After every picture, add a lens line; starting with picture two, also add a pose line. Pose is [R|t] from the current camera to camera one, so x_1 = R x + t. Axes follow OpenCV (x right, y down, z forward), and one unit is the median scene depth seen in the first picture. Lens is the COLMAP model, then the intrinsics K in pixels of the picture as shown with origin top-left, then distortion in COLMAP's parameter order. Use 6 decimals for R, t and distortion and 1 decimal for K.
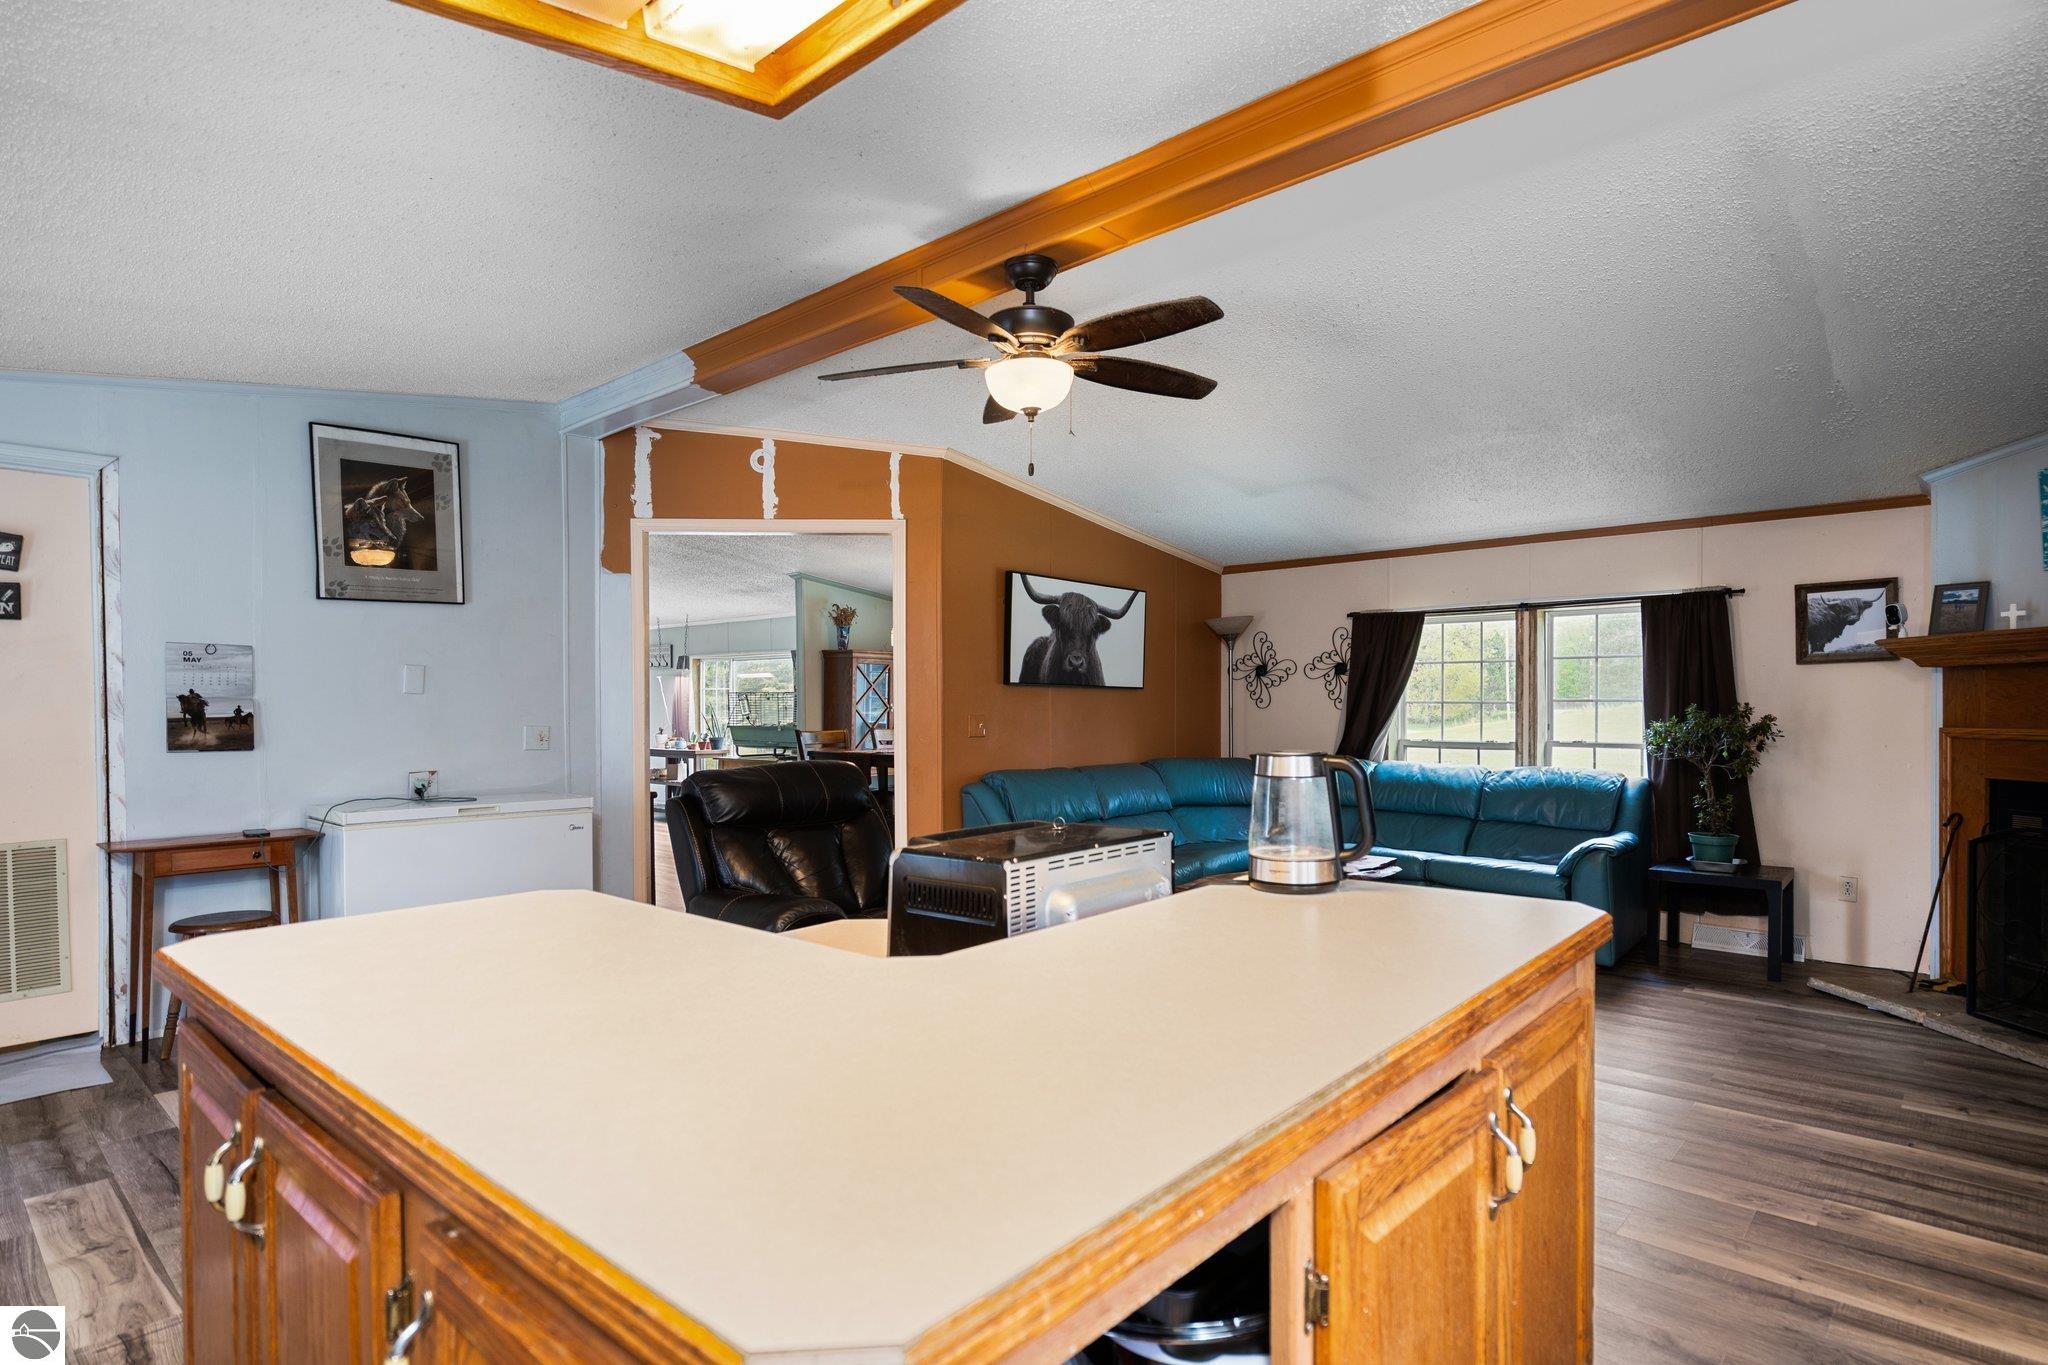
lens RADIAL K [[1092.4, 0, 1015.1], [0, 1092.4, 701.9], [0, 0, 1]] dist [0.022546, 0.001299]
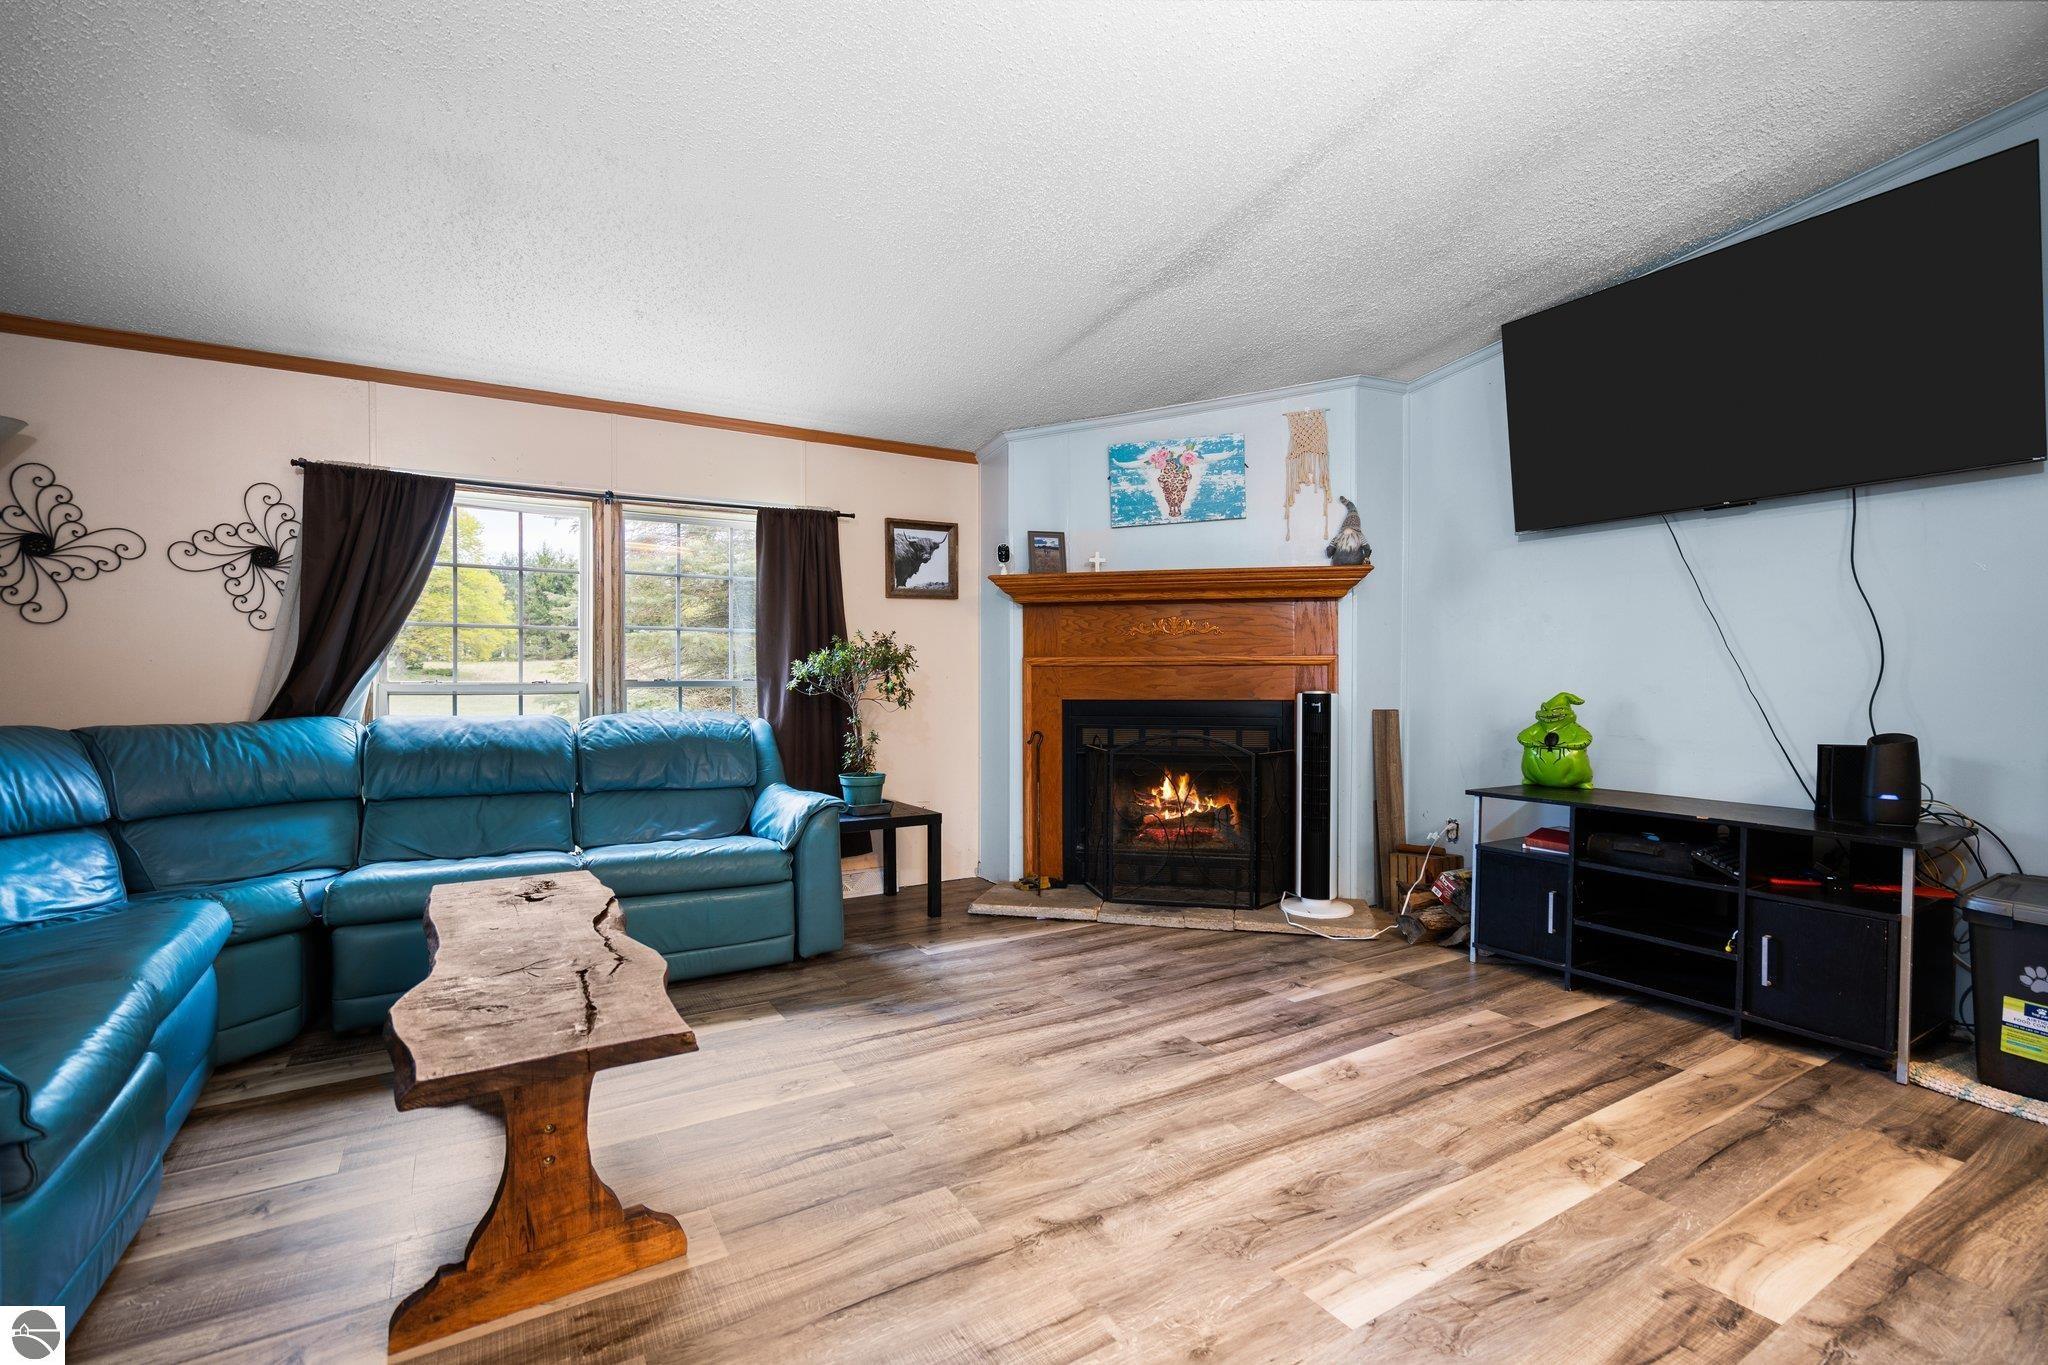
lens RADIAL K [[924.3, 0, 1042.7], [0, 924.3, 685.7], [0, 0, 1]] dist [-0.002282, 0.002252]
pose [[0.270428, -0.005188, 0.962726, -0.069745], [-0.001732, 0.999981, 0.005876, 0.044995], [-0.962739, -0.003256, 0.270414, 0.700773]]
